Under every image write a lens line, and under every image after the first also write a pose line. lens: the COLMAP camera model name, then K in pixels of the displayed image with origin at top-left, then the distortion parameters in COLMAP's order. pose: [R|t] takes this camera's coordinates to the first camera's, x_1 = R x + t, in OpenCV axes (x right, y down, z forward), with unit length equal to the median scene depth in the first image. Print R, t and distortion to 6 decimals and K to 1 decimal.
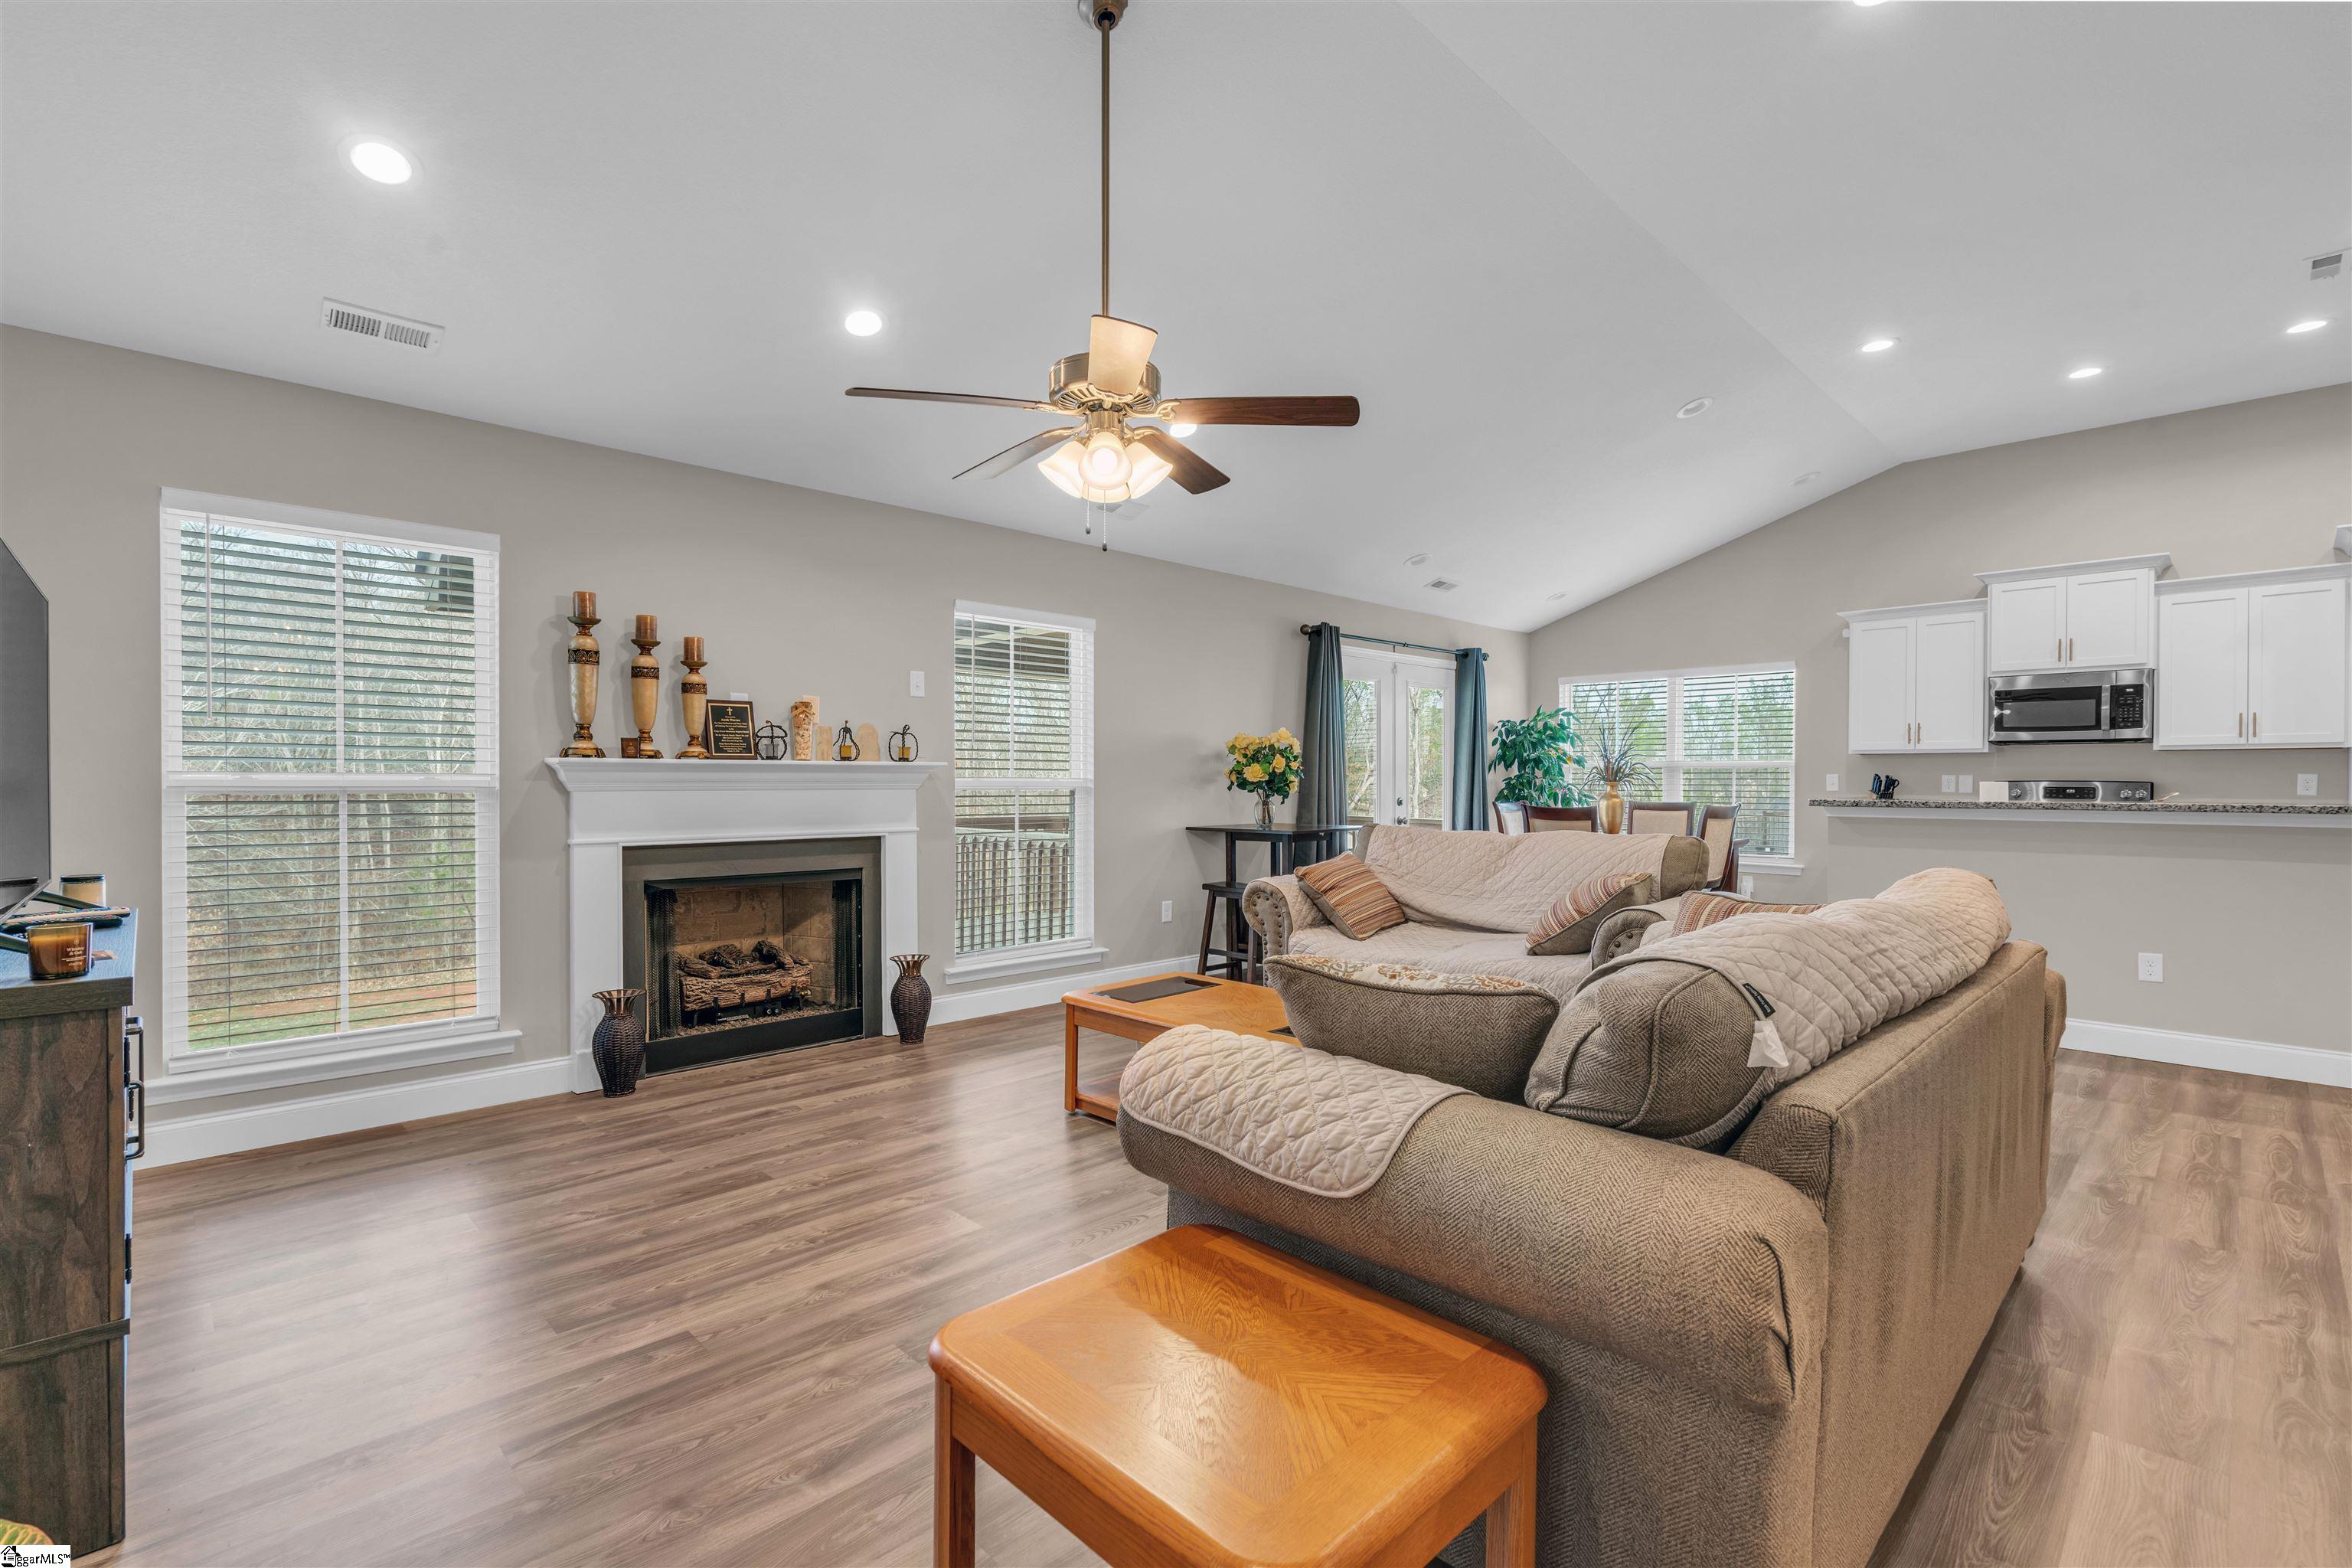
lens RADIAL K [[1058.5, 0, 1171.9], [0, 1058.5, 783.9], [0, 0, 1]] dist [-0.002513, 0.000202]
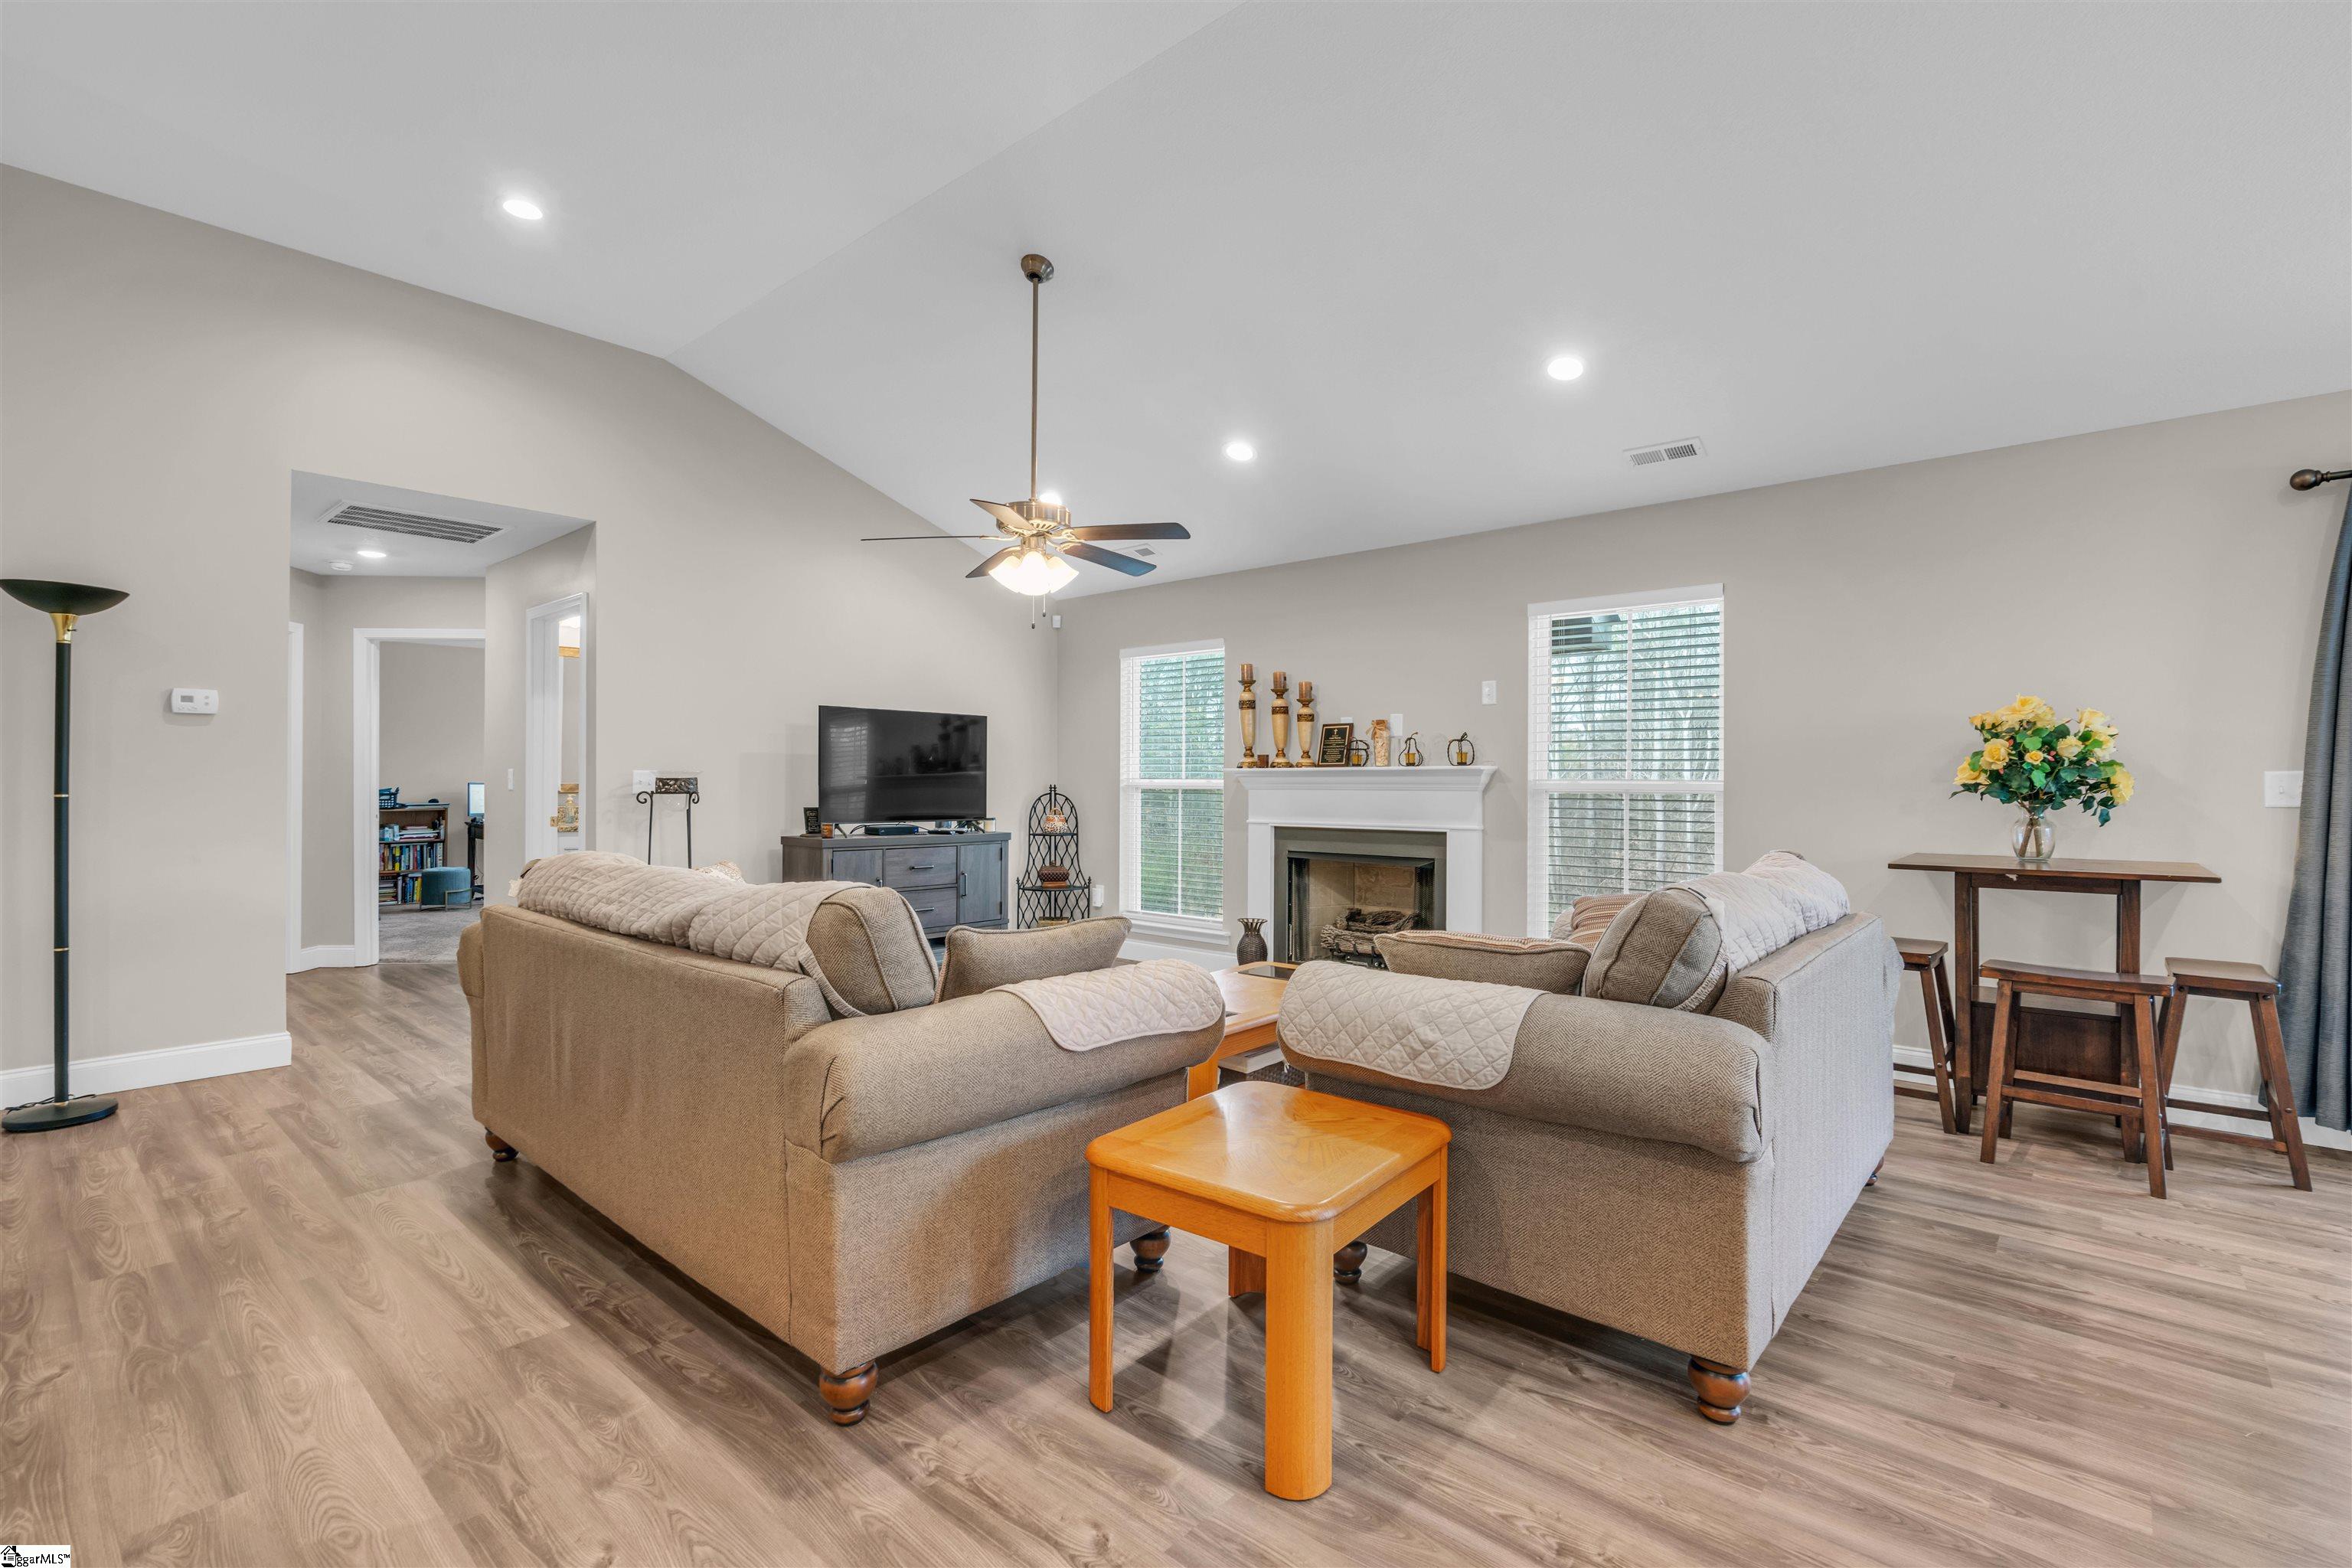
lens RADIAL K [[1058.5, 0, 1171.9], [0, 1058.5, 783.9], [0, 0, 1]] dist [-0.002513, 0.000202]
pose [[0.070139, 0.001449, -0.997536, 0.811726], [-0.005317, 0.999985, 0.001079, -0.001494], [0.997523, 0.005229, 0.070146, 0.609993]]
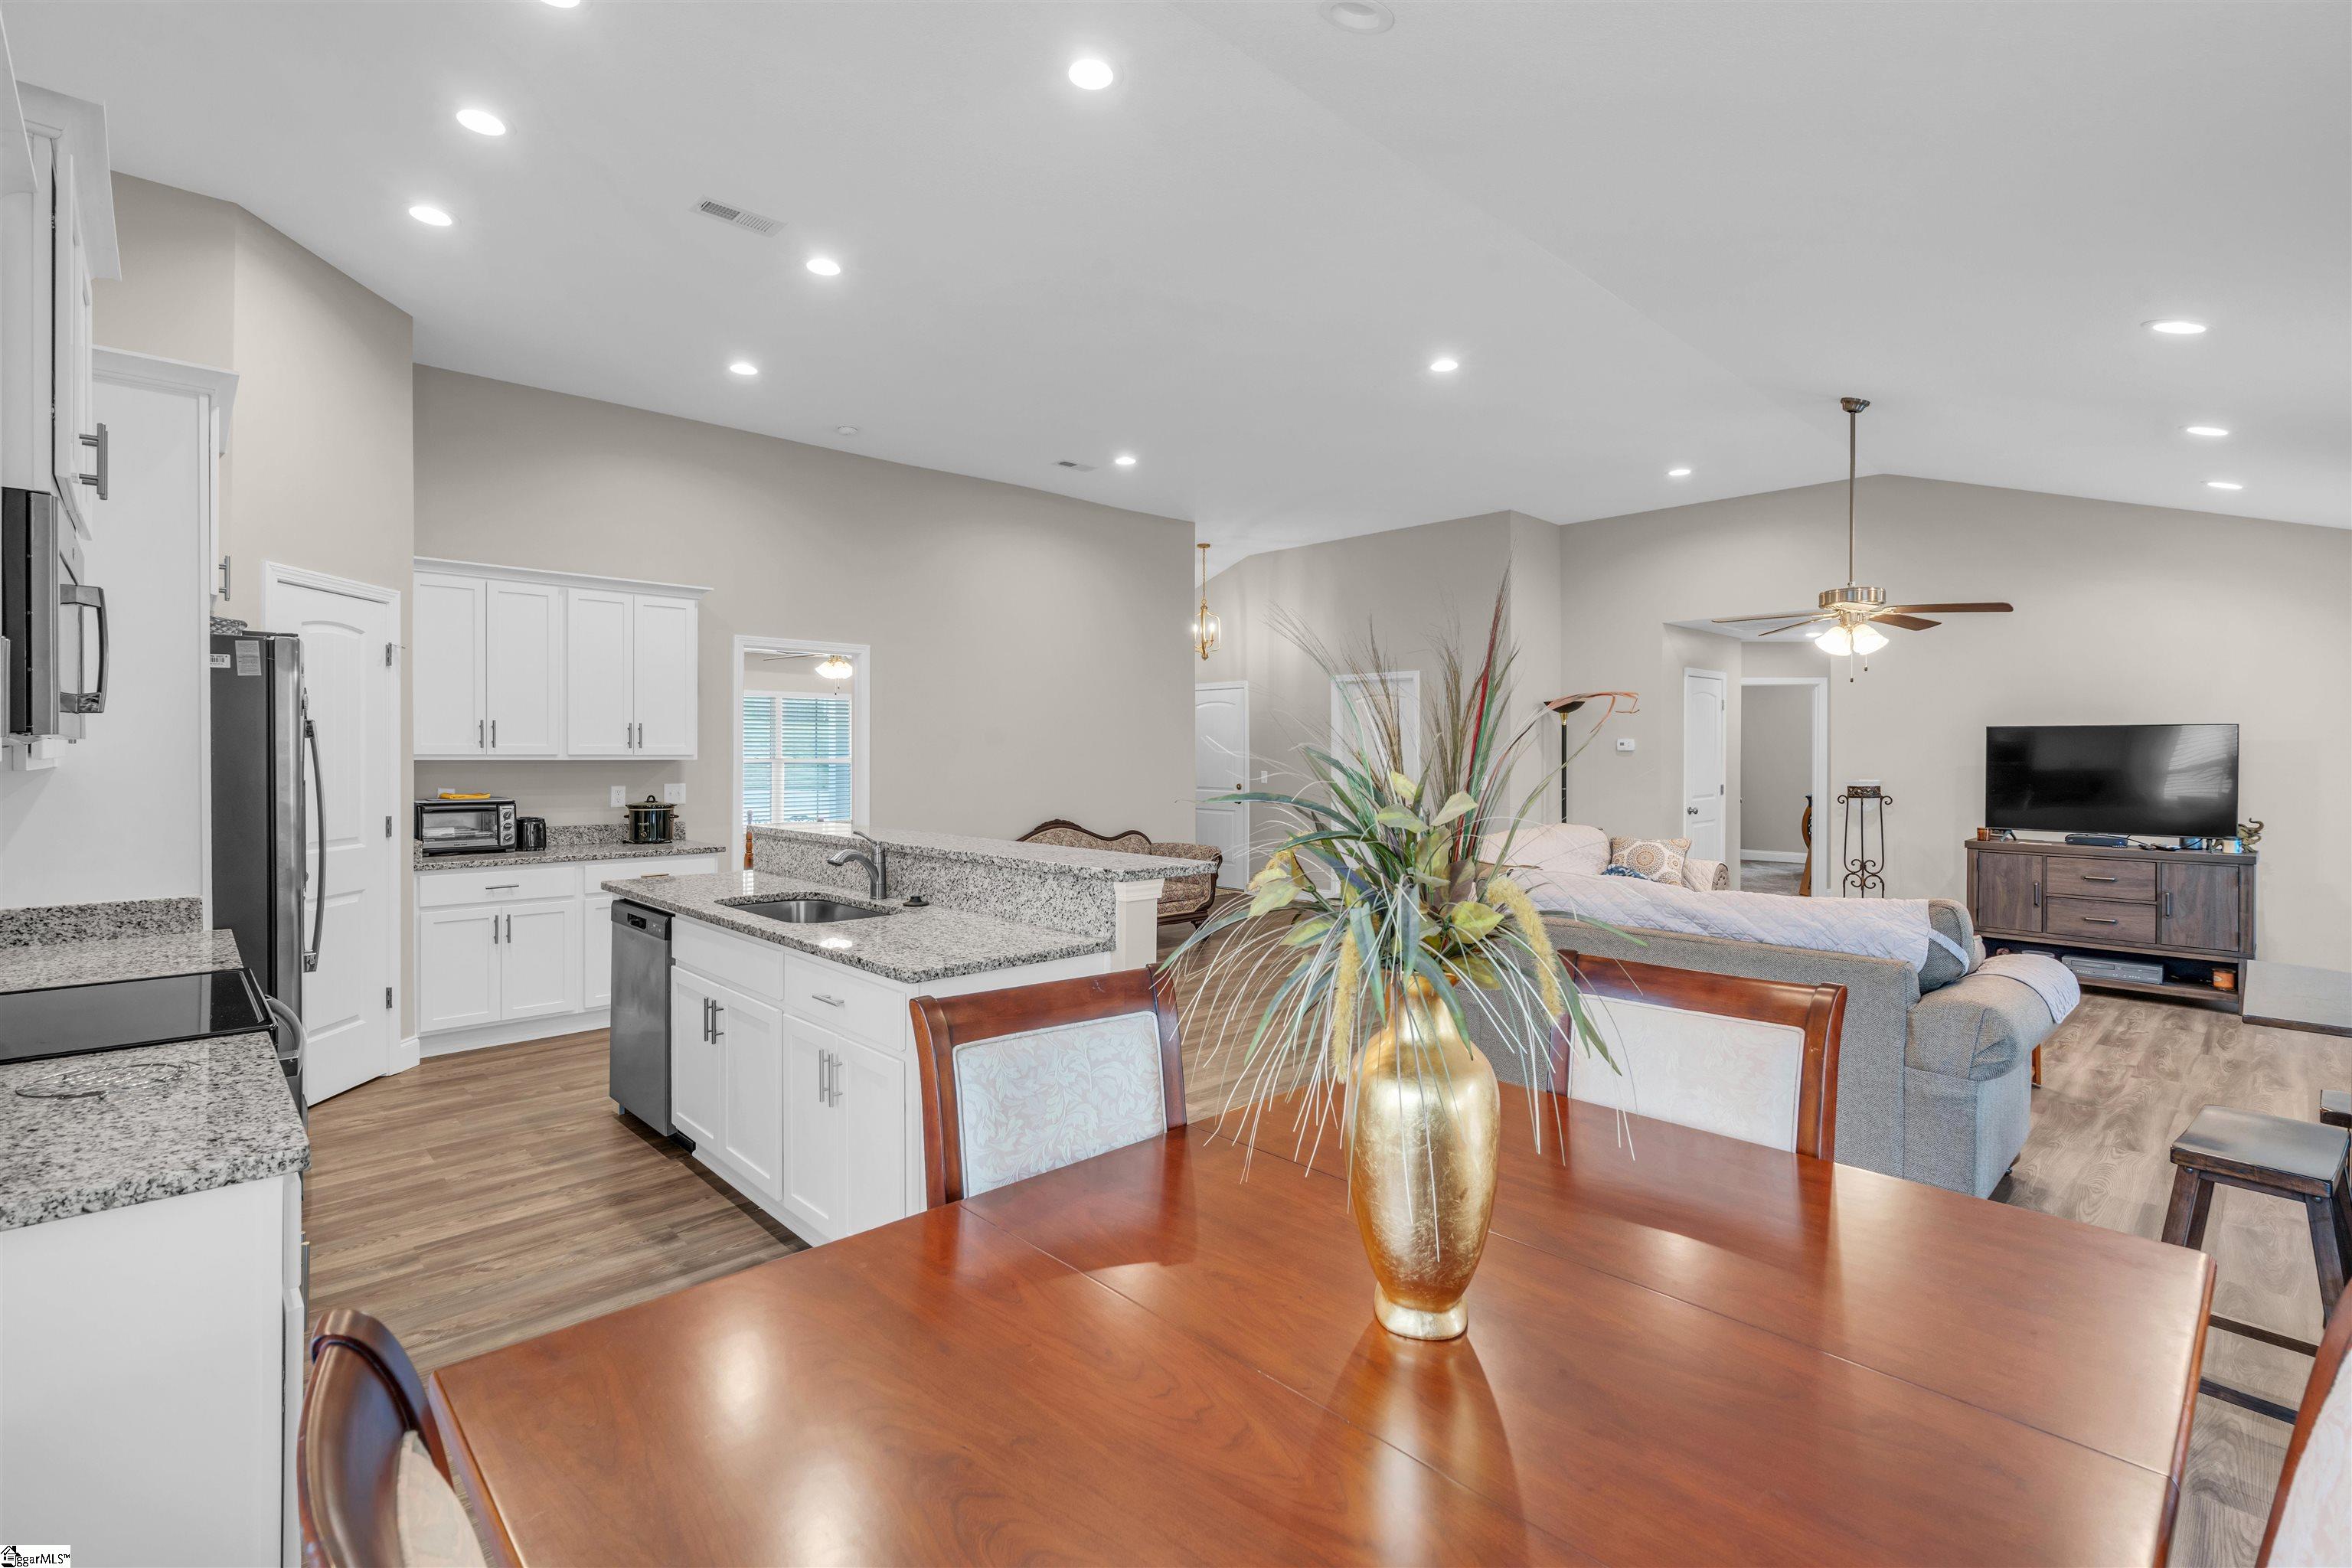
lens RADIAL K [[1066.3, 0, 1164.8], [0, 1066.3, 757.7], [0, 0, 1]] dist [-0.000110, 0.000053]
pose [[-0.999758, -0.003510, 0.021726, 0.651896], [-0.003383, 0.999977, 0.005886, -0.048621], [-0.021746, 0.005811, -0.999747, 1.679624]]
